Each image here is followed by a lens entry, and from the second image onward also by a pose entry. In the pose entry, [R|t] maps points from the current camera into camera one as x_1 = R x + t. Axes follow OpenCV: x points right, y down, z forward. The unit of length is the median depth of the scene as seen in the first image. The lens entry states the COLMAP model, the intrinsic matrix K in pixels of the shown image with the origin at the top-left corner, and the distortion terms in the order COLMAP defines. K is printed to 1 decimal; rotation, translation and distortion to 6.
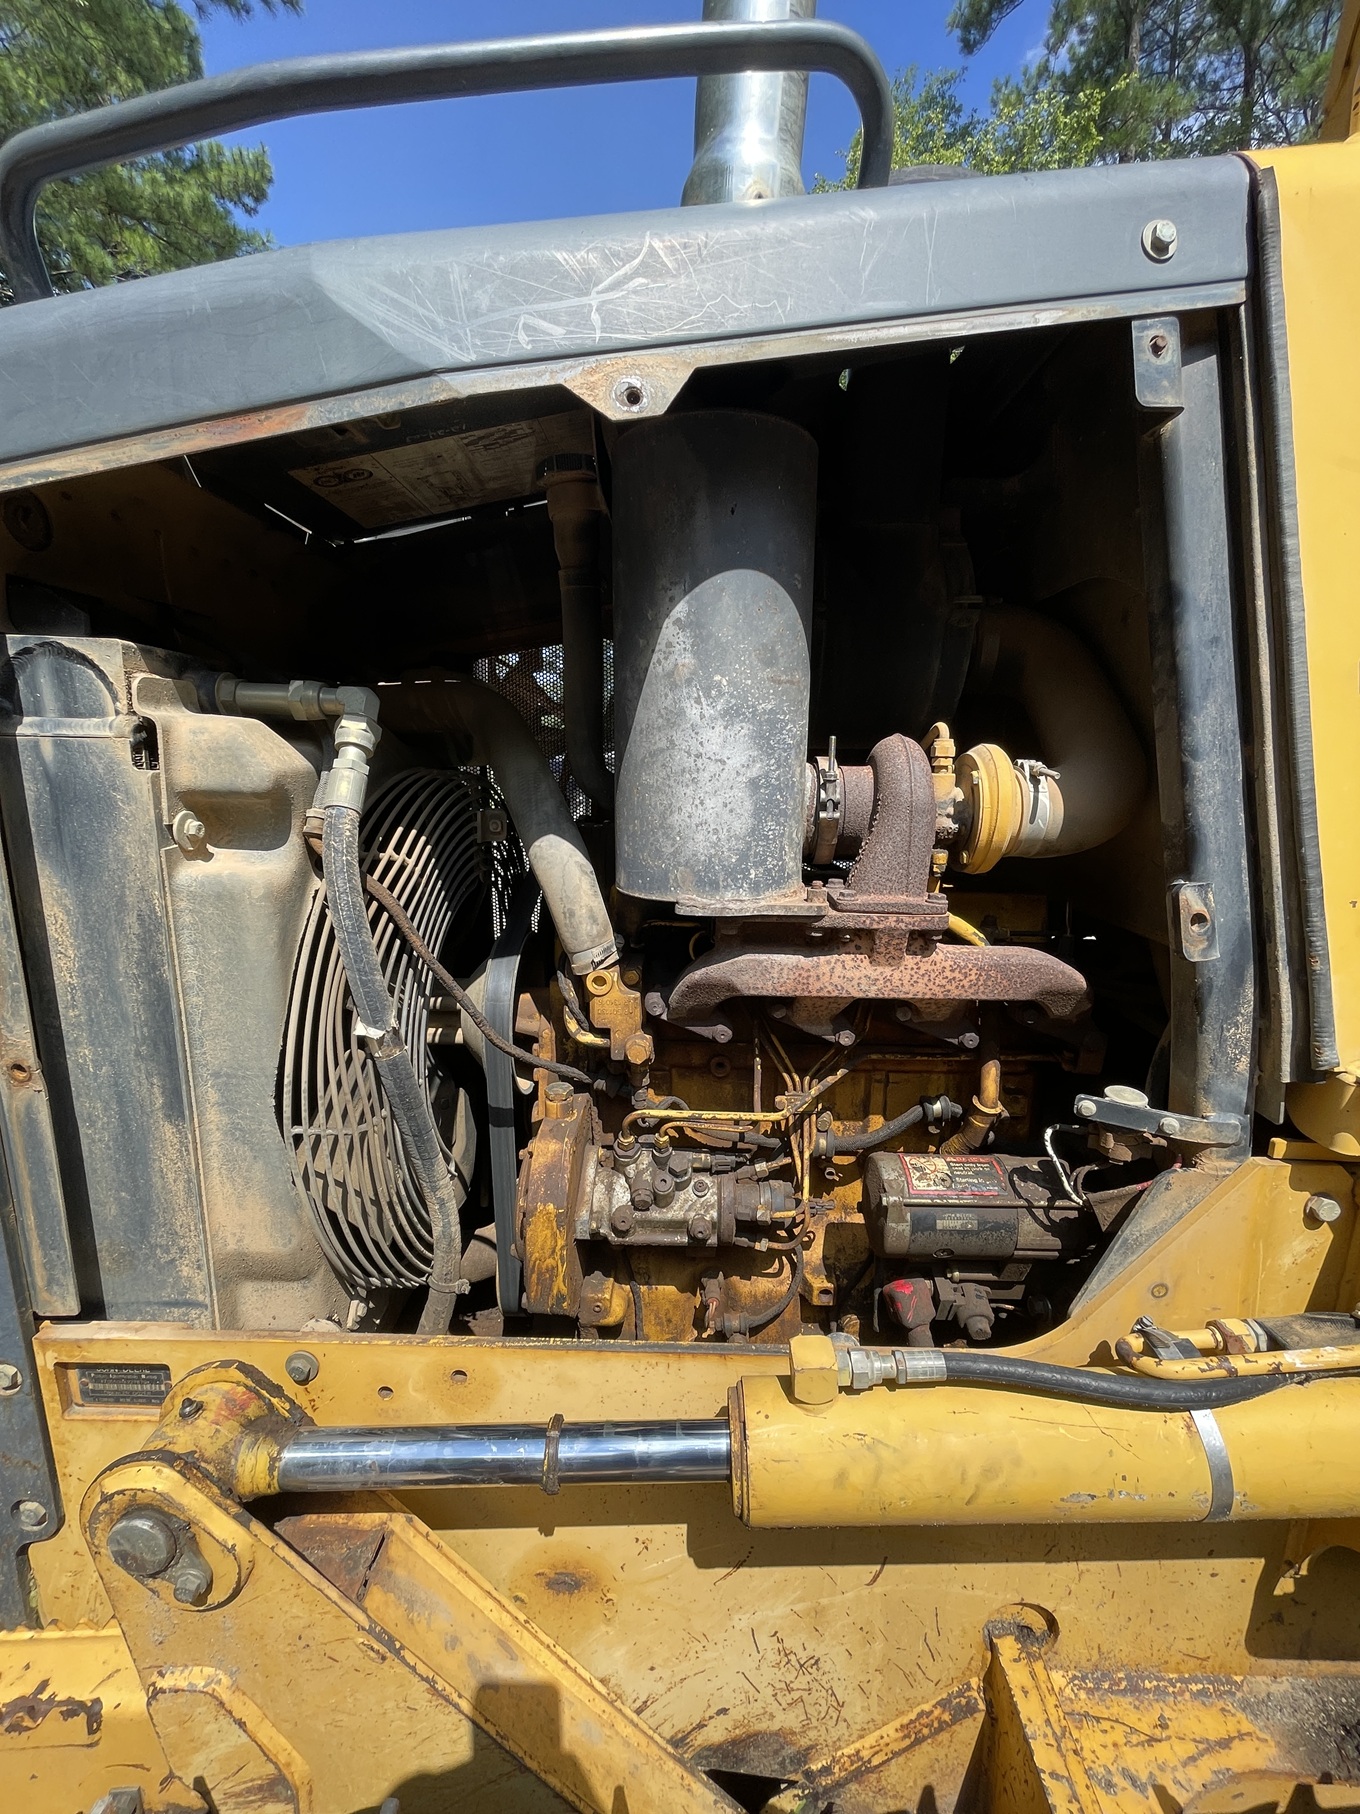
lens RADIAL K [[718.7, 0, 687.5], [0, 718.7, 910.9], [0, 0, 1]] dist [-0.002110, -0.000009]
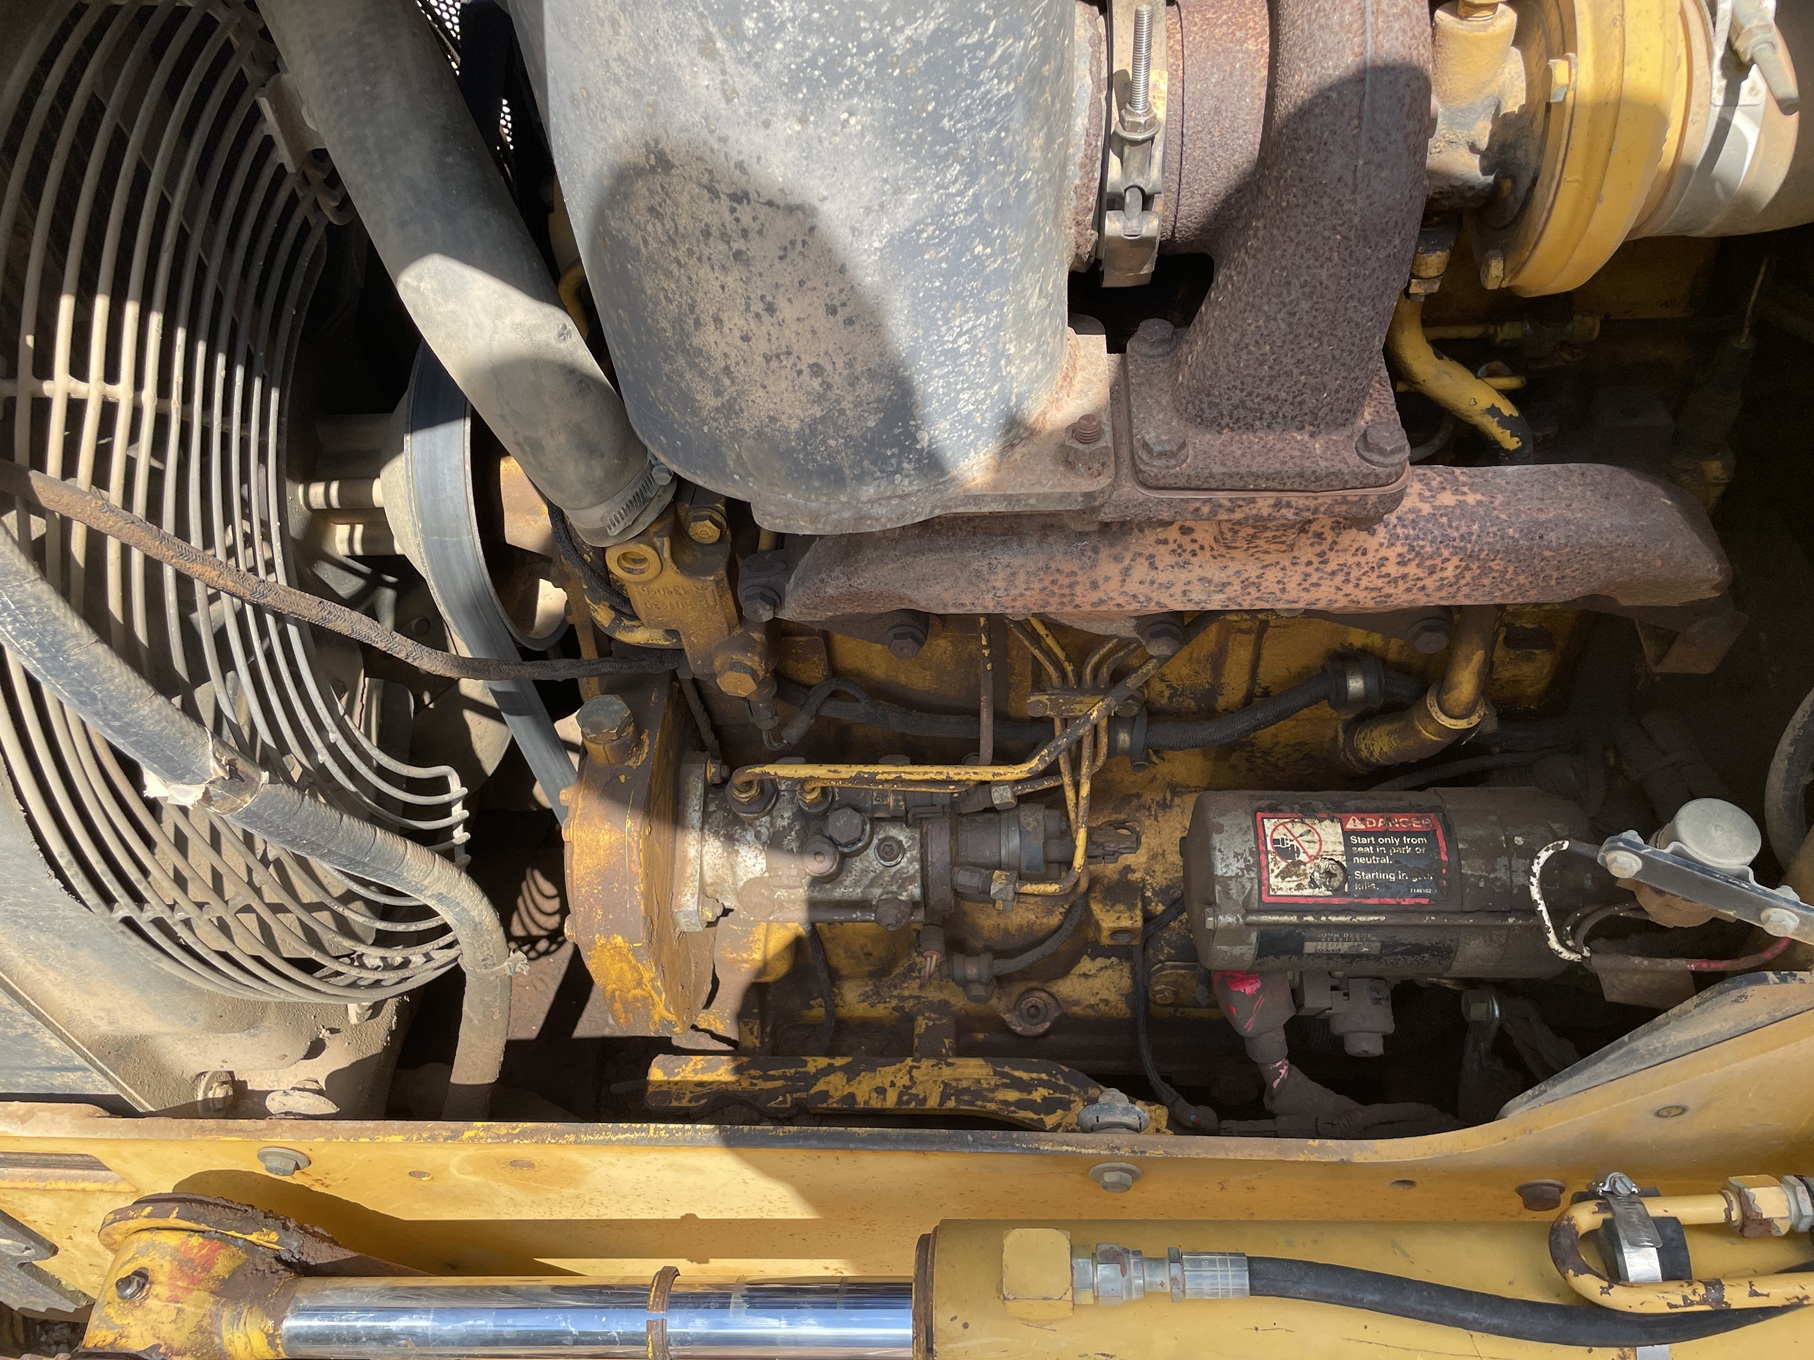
lens RADIAL K [[1347.0, 0, 907.0], [0, 1347.0, 680.0], [0, 0, 1]] dist [0.066897, -0.099357]
pose [[0.996347, -0.031825, -0.079240, 0.131510], [0.074095, 0.783485, 0.616977, -0.398987], [0.042448, -0.620595, 0.782982, 0.296453]]
